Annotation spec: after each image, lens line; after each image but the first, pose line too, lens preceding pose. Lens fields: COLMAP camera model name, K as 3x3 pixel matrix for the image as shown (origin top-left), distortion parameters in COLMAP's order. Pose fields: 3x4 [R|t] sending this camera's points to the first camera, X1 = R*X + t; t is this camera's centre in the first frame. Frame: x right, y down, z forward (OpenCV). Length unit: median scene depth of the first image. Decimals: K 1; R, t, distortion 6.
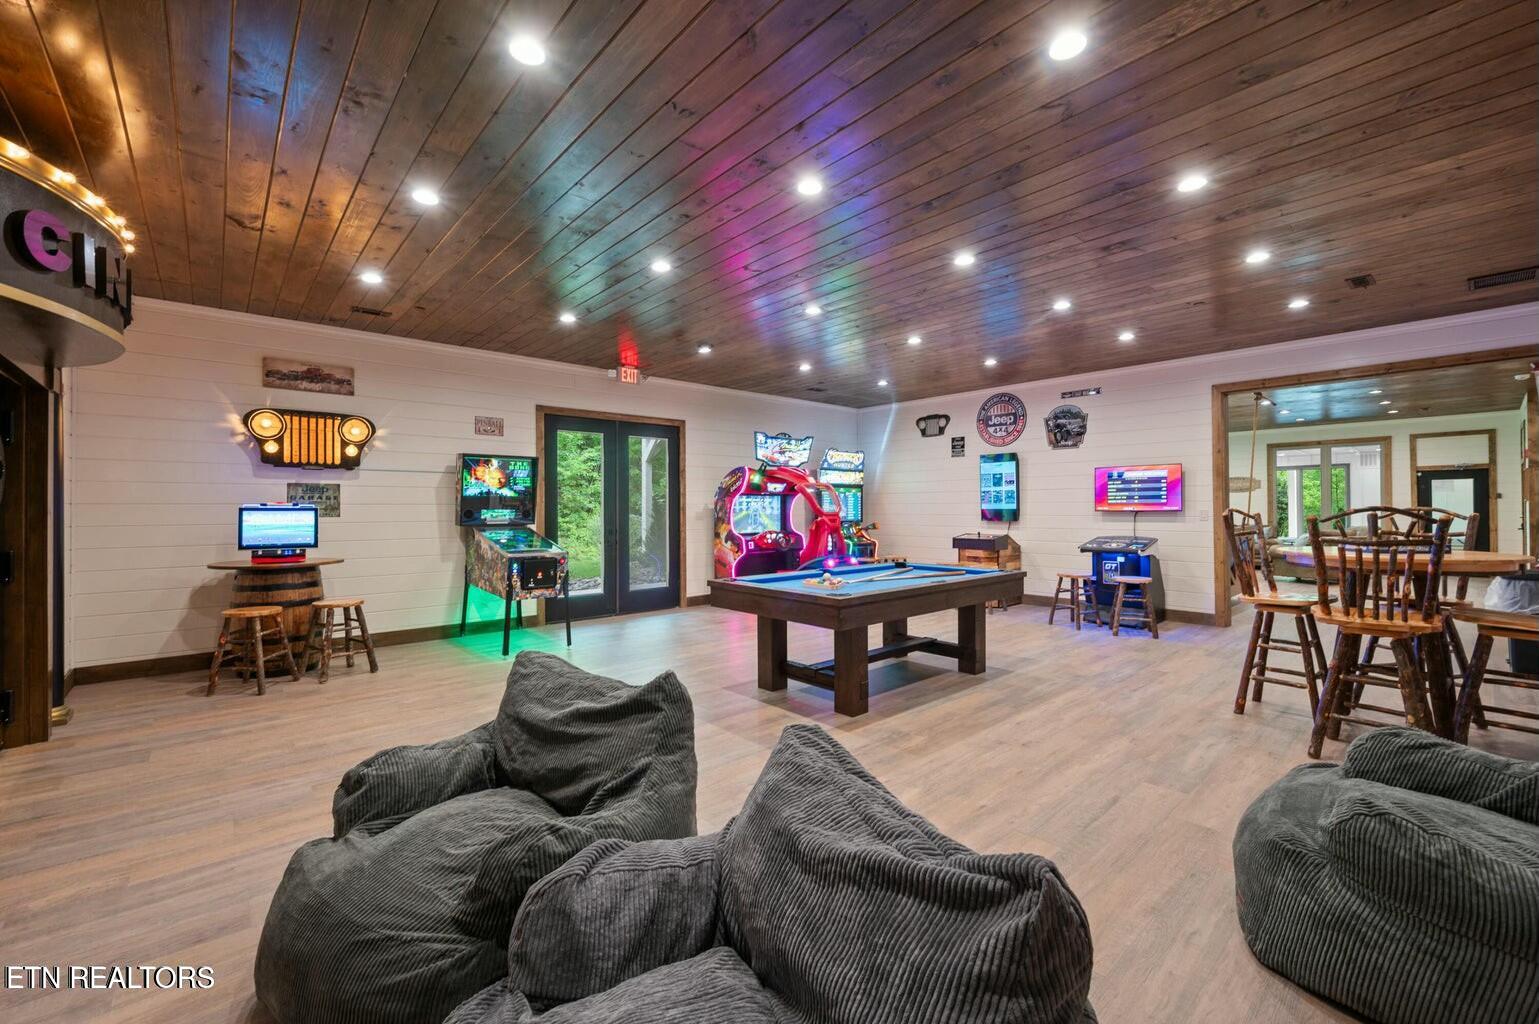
lens RADIAL K [[637.0, 0, 772.8], [0, 637.0, 506.6], [0, 0, 1]] dist [0.004522, -0.001409]
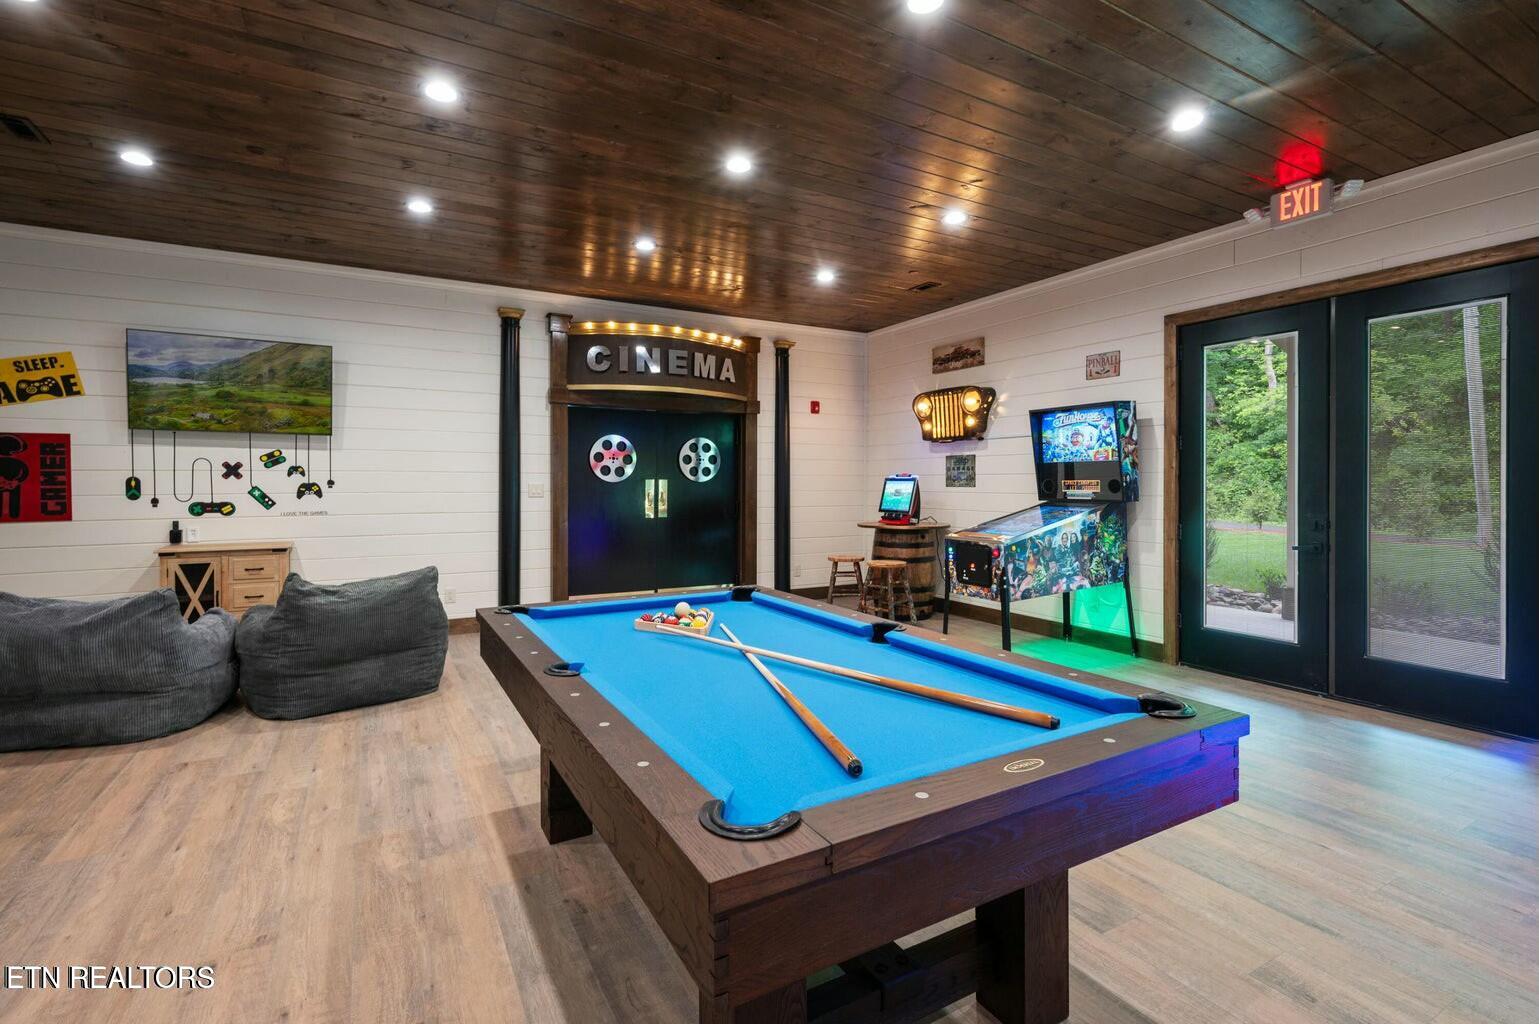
lens RADIAL K [[708.1, 0, 764.9], [0, 708.1, 485.3], [0, 0, 1]] dist [0.001897, -0.000315]
pose [[-0.220255, 0.009116, -0.975400, 0.362991], [0.005505, 0.999952, 0.008103, 0.001913], [0.975427, -0.003585, -0.220295, 0.673653]]
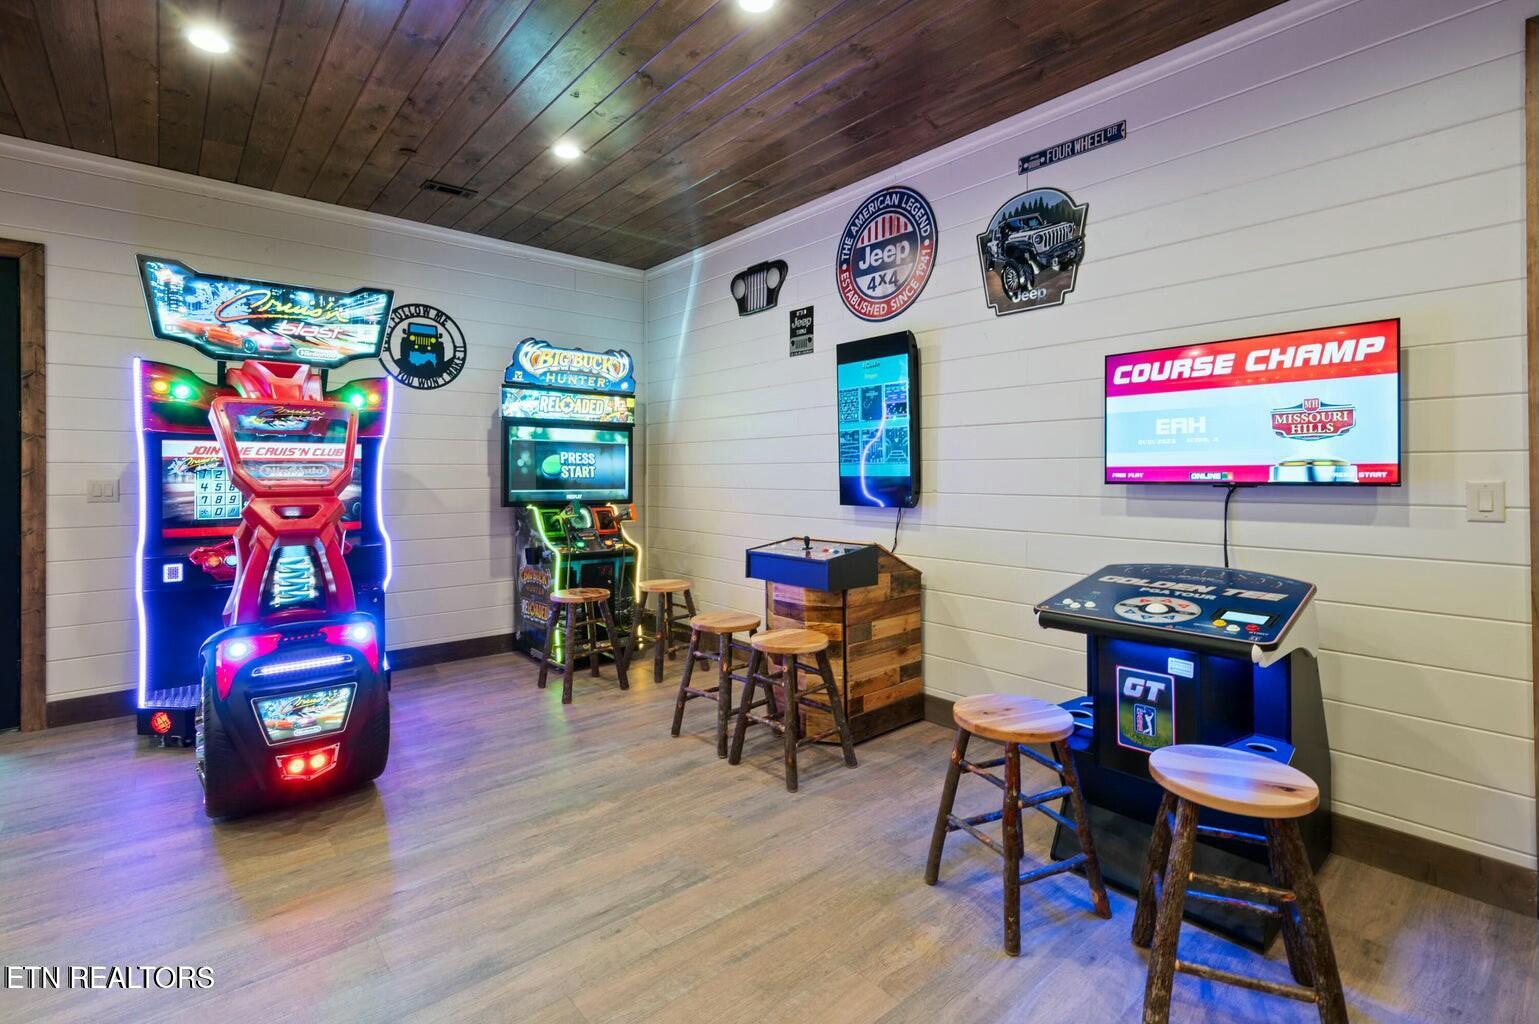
lens RADIAL K [[708.1, 0, 784.8], [0, 708.1, 468.6], [0, 0, 1]] dist [0.001897, -0.000315]
pose [[0.999833, 0.002450, -0.018111, 0.331316], [-0.002558, 0.999979, -0.005941, 0.001772], [0.018096, 0.005986, 0.999818, 0.602134]]
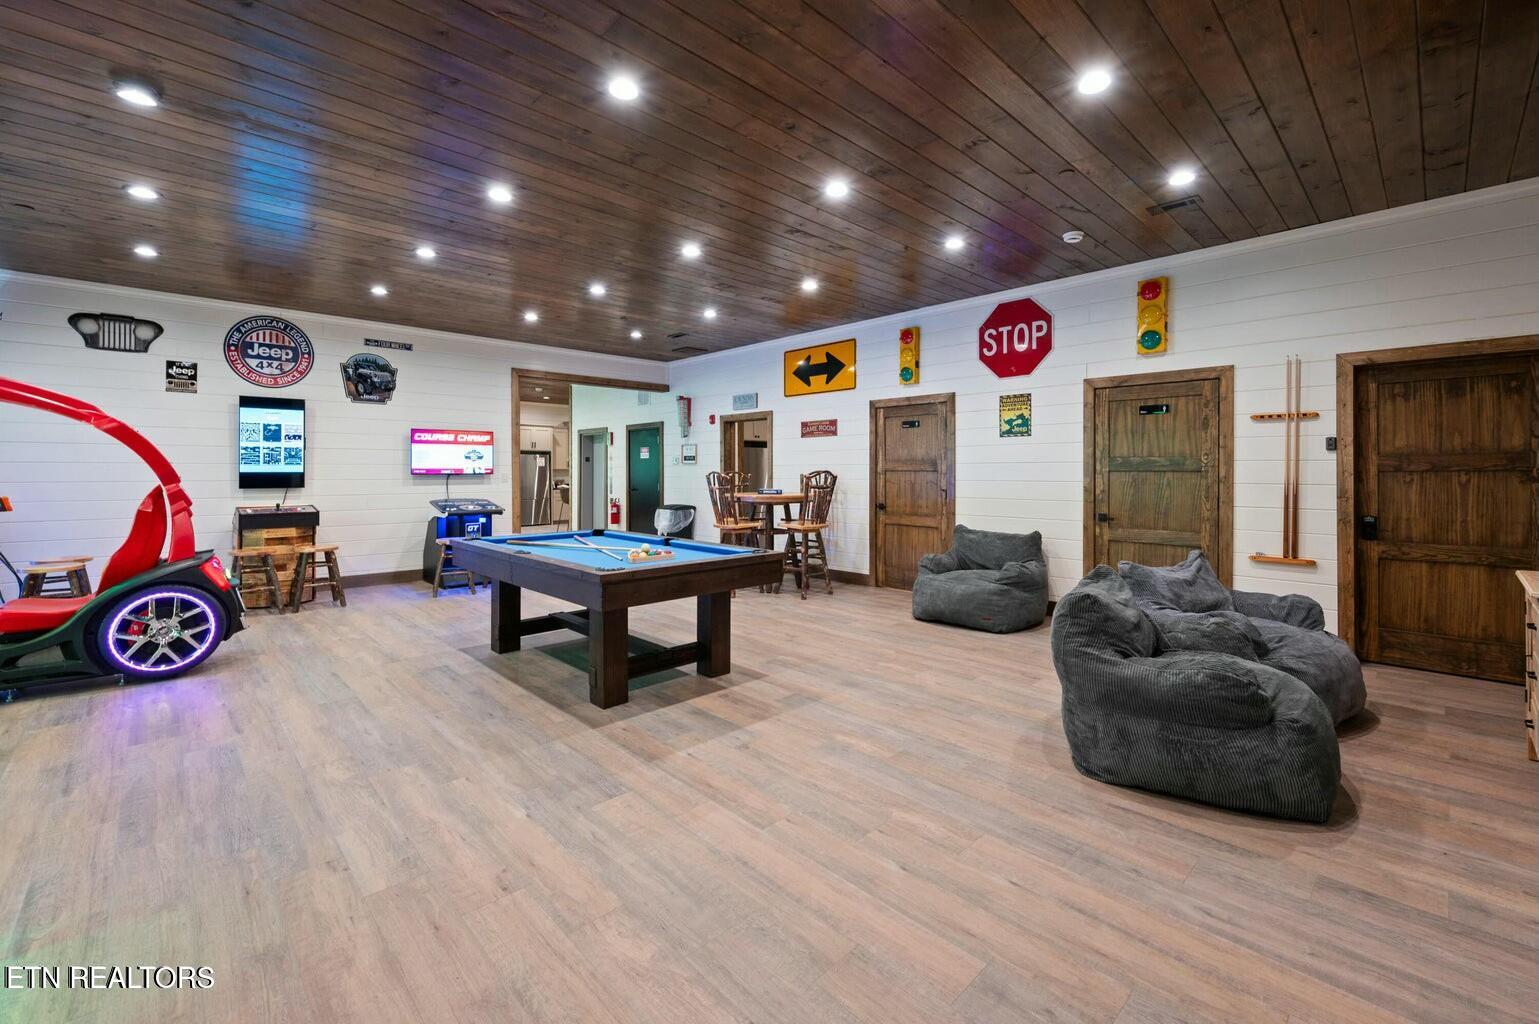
lens RADIAL K [[637.0, 0, 783.4], [0, 637.0, 468.4], [0, 0, 1]] dist [0.004522, -0.001409]
pose [[-0.052446, 0.005907, 0.998606, -0.453045], [-0.002682, 0.999978, -0.006056, 0.002619], [-0.998620, -0.002996, -0.052429, 0.481762]]
